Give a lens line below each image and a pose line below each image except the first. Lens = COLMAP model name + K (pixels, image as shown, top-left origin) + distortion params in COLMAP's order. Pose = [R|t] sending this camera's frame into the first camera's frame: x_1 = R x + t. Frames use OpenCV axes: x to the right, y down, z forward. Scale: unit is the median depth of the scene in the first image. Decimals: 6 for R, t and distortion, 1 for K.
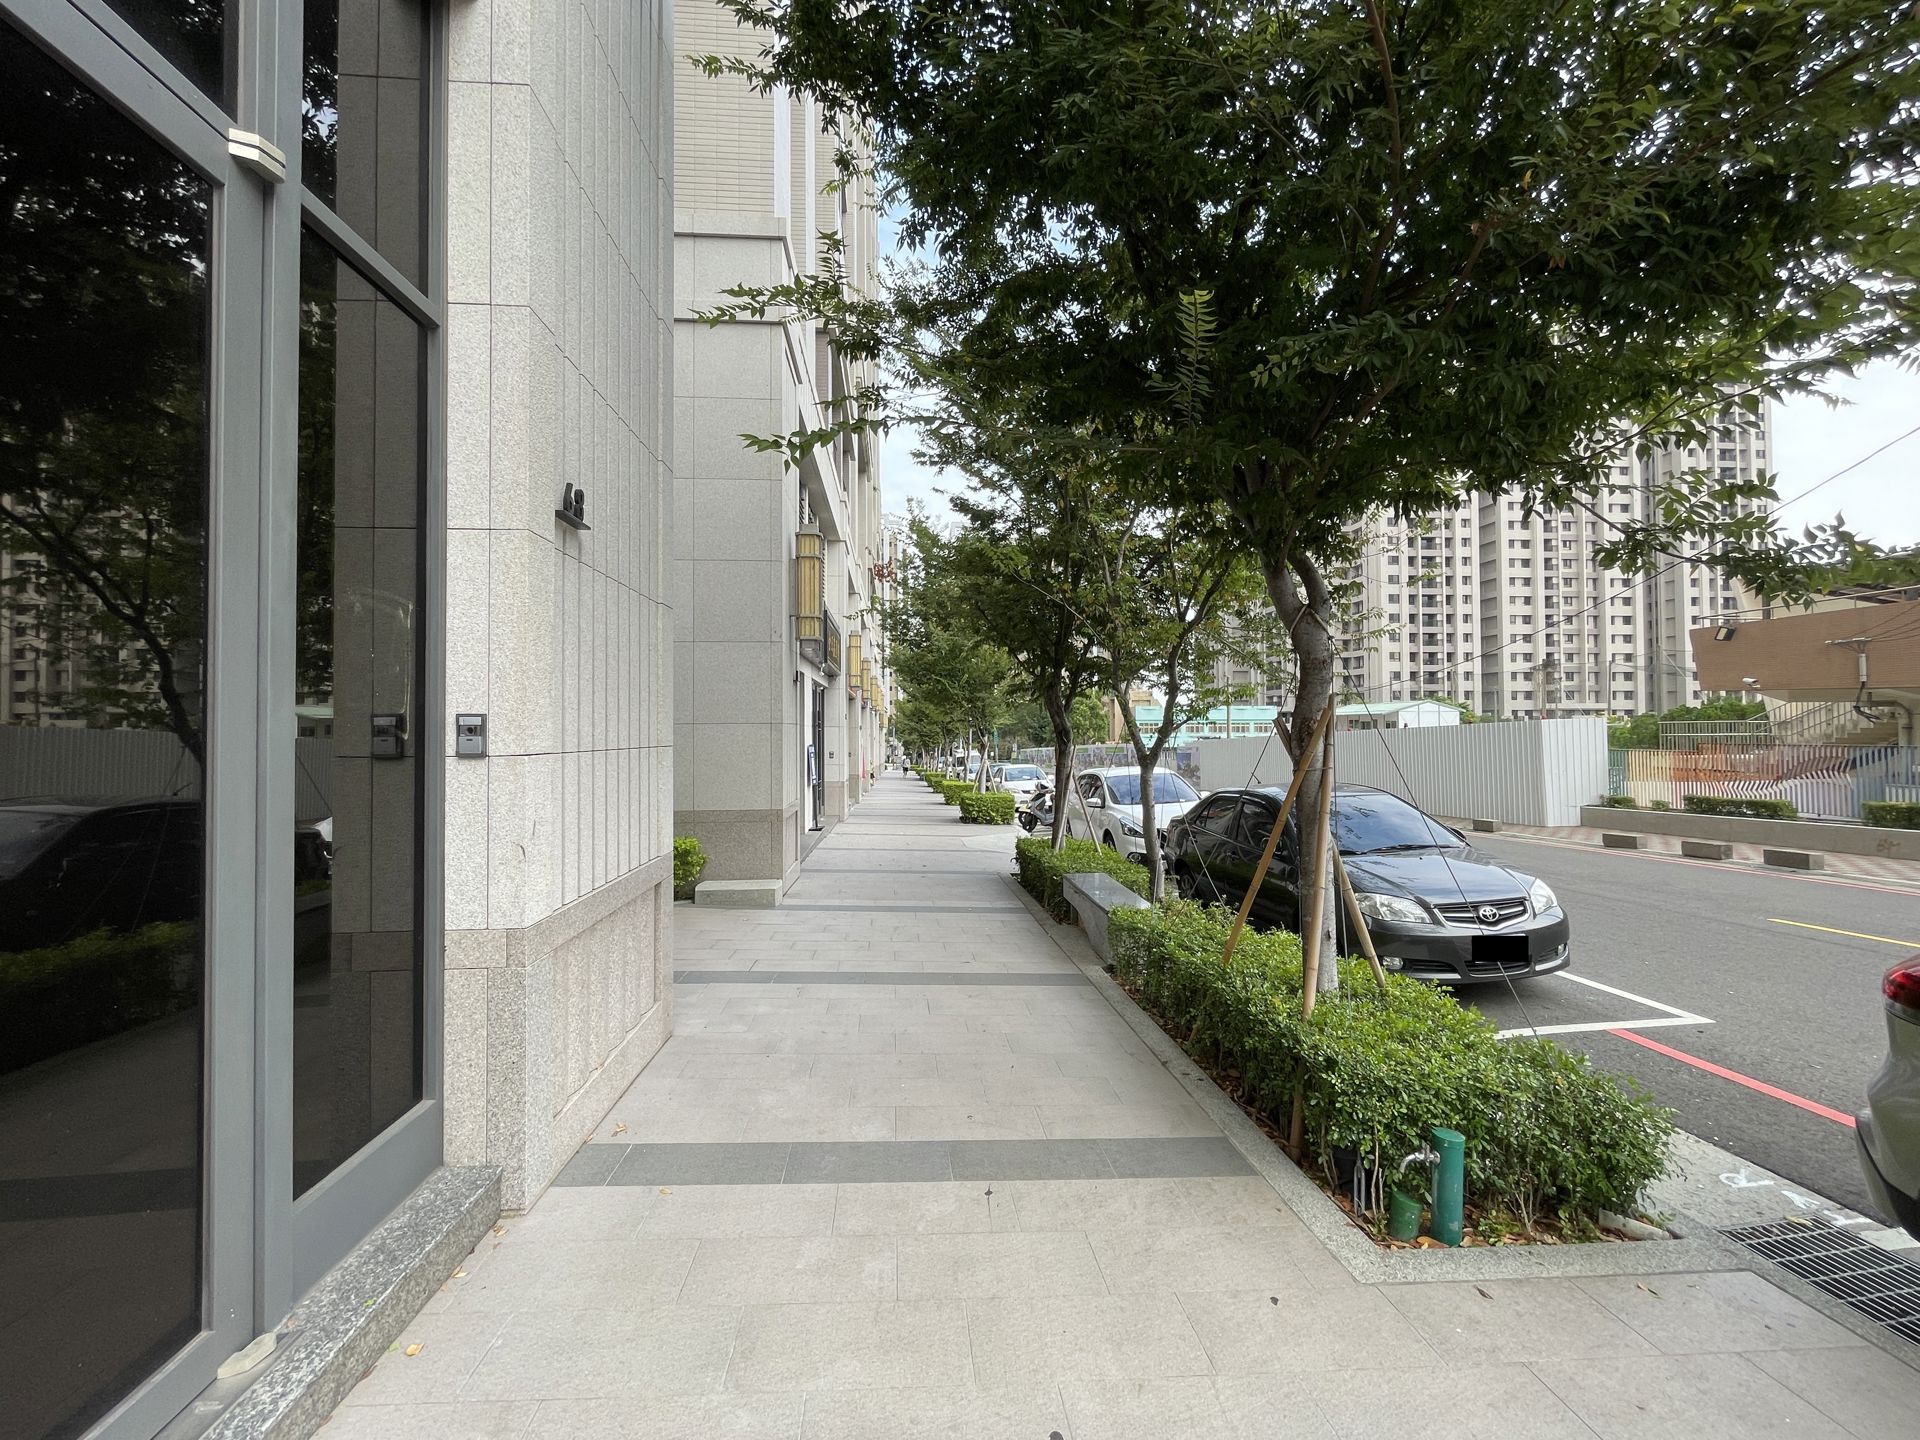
lens RADIAL K [[782.3, 0, 952.5], [0, 782.3, 723.8], [0, 0, 1]] dist [-0.001827, 0.000048]
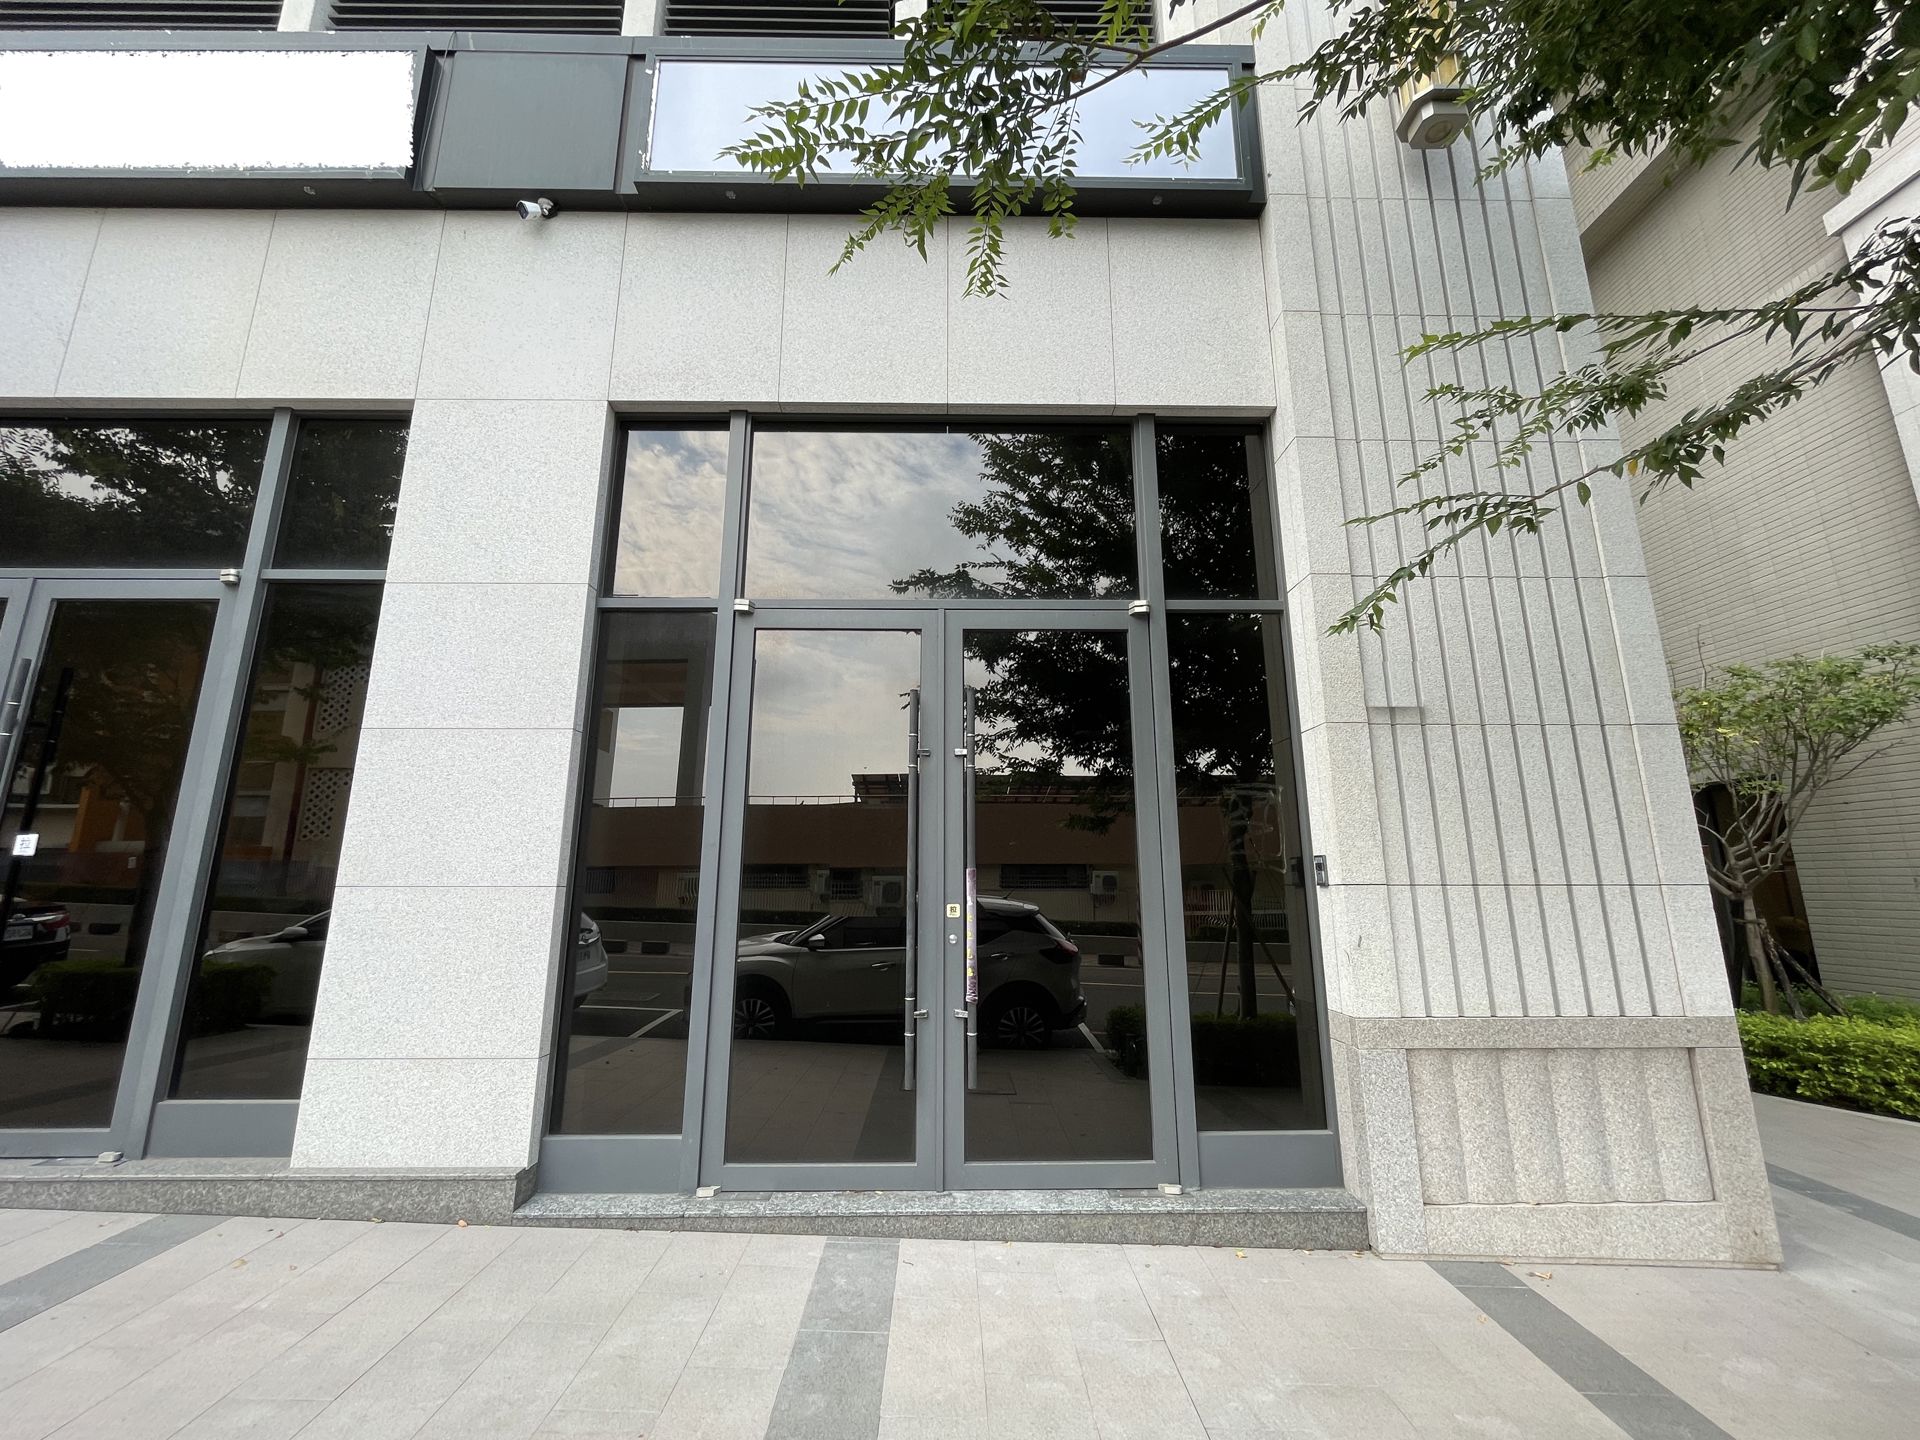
lens RADIAL K [[782.3, 0, 957.4], [0, 782.3, 712.5], [0, 0, 1]] dist [-0.001827, 0.000048]
pose [[-0.060029, -0.209774, -0.975905, 0.893026], [0.008692, 0.977522, -0.210656, 0.027800], [0.998159, -0.021128, -0.056856, 0.404898]]
